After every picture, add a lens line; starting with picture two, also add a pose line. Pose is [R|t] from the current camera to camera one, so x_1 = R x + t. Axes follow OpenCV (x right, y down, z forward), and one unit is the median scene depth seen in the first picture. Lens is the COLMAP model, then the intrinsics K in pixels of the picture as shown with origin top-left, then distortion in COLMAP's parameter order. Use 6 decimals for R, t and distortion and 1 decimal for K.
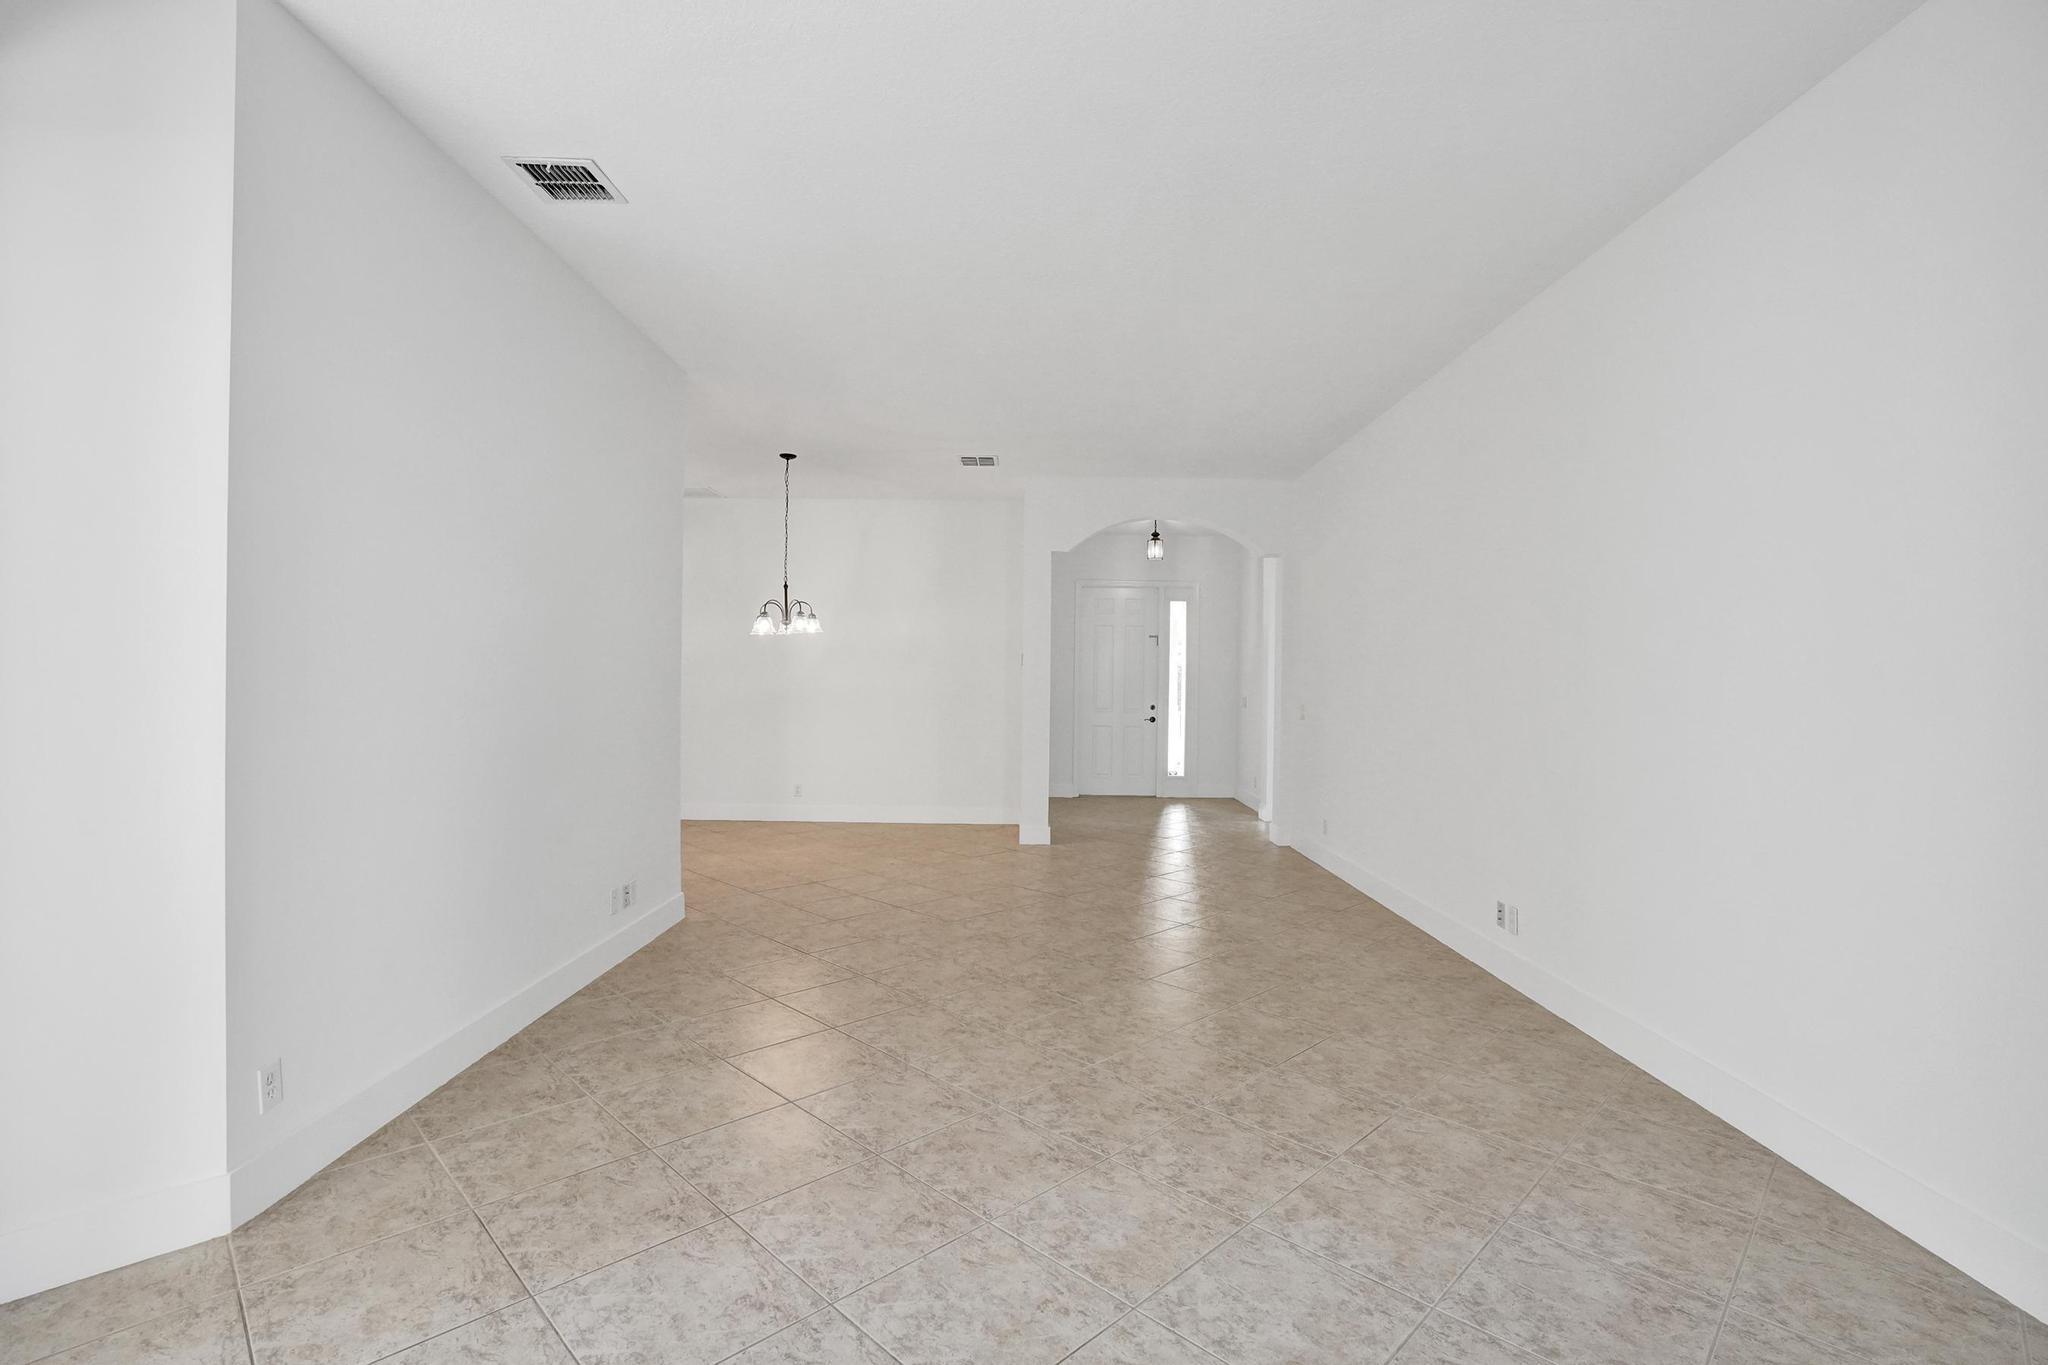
lens RADIAL K [[949.6, 0, 1032.7], [0, 949.6, 680.1], [0, 0, 1]] dist [-0.063726, 0.025392]
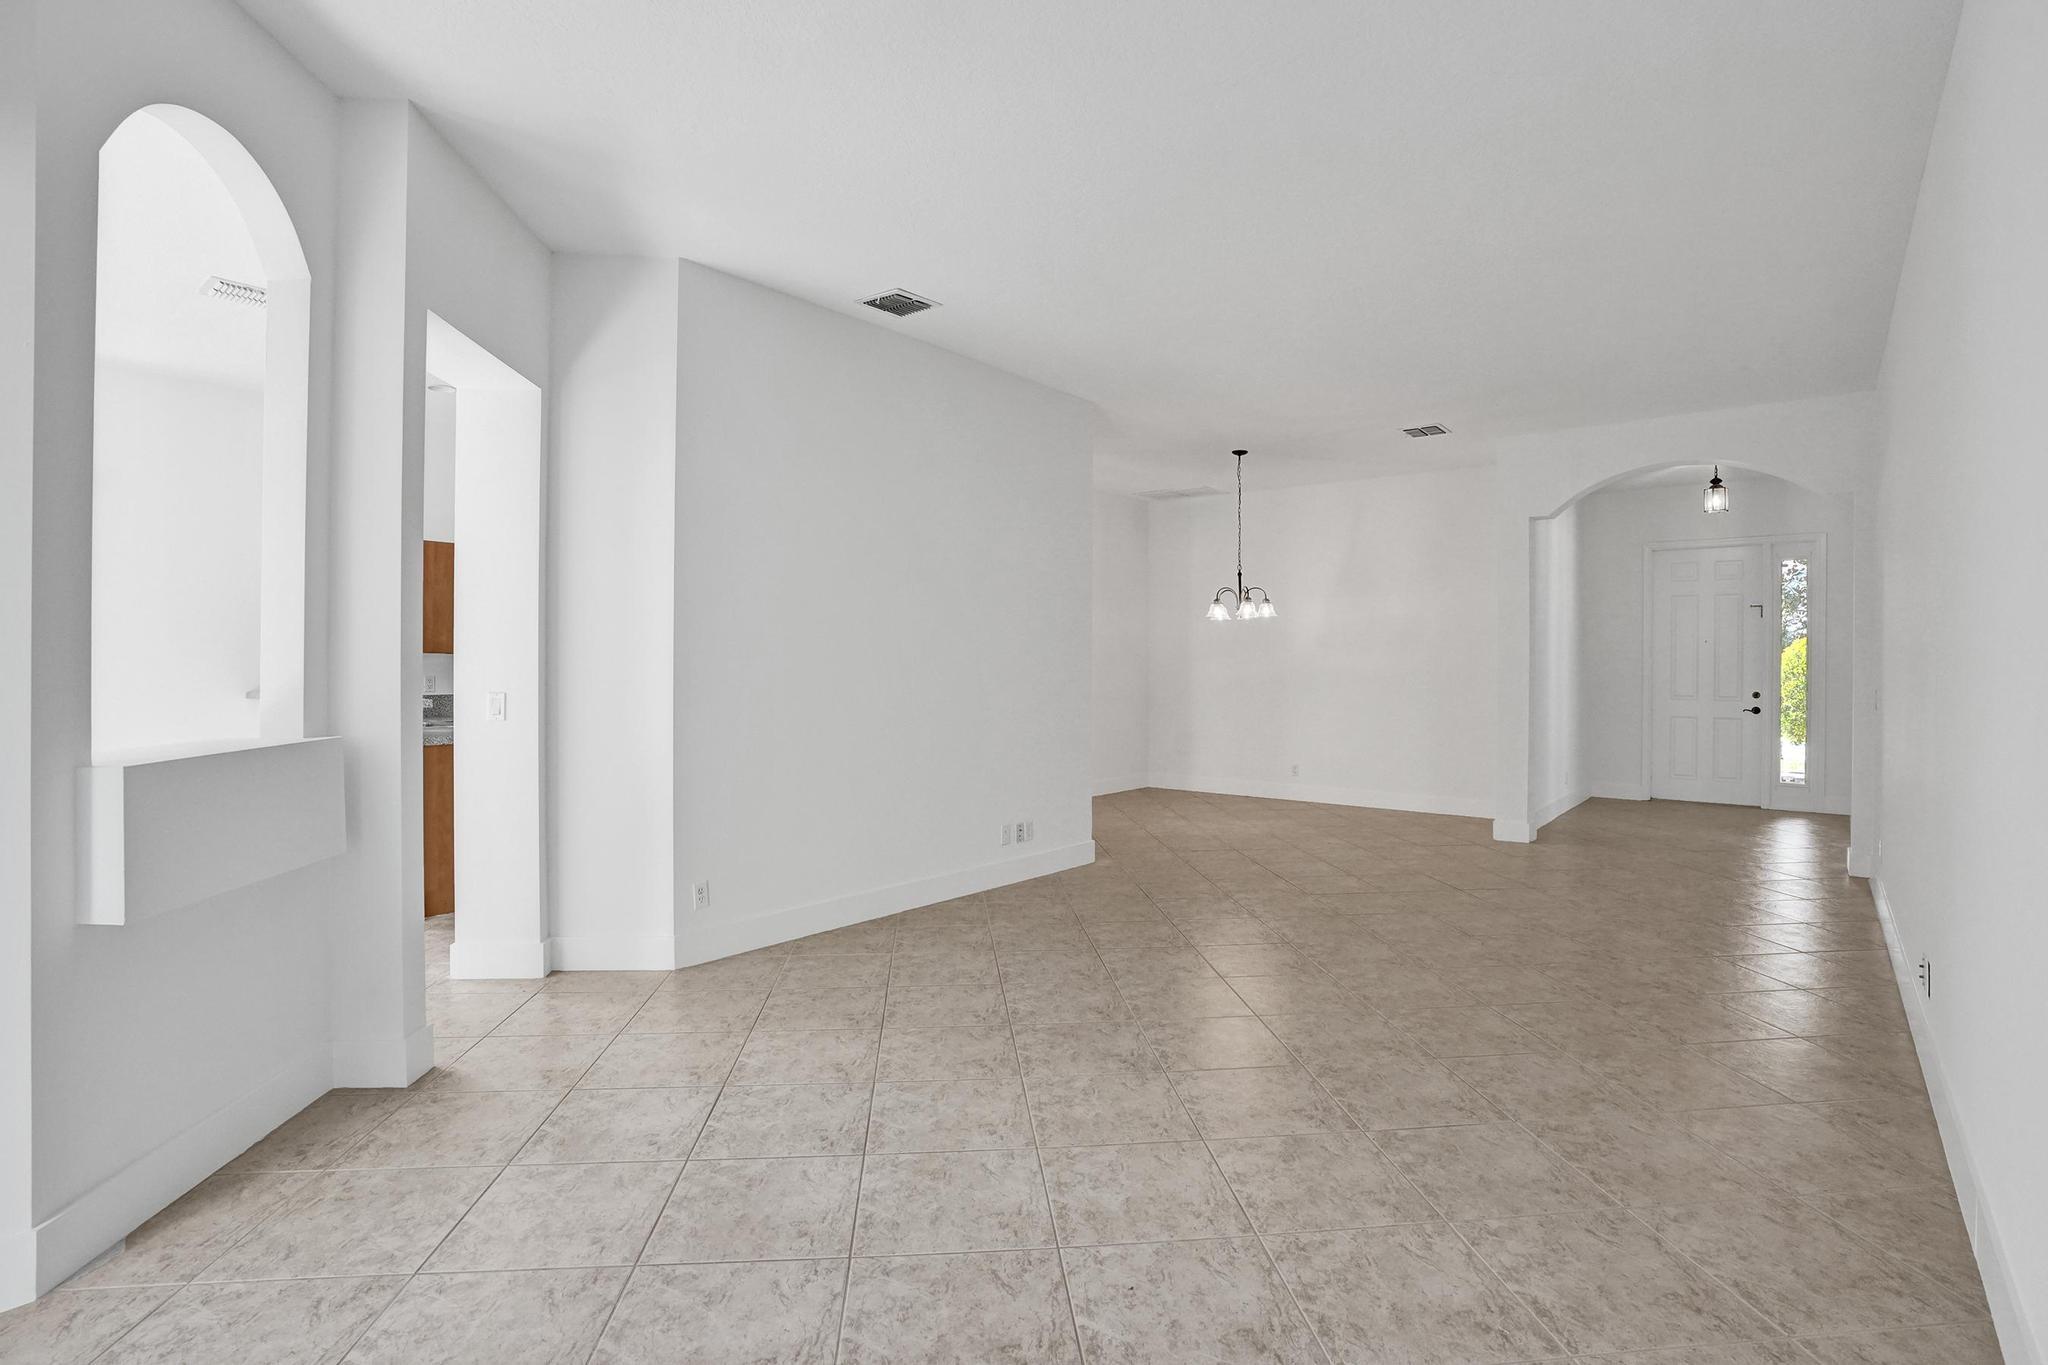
lens RADIAL K [[957.4, 0, 1023.3], [0, 957.4, 742.9], [0, 0, 1]] dist [-0.074170, 0.031178]
pose [[0.778923, 0.044460, -0.625542, 0.376526], [0.006863, 0.996820, 0.079395, 0.006183], [0.627082, -0.066136, 0.776140, 0.003989]]
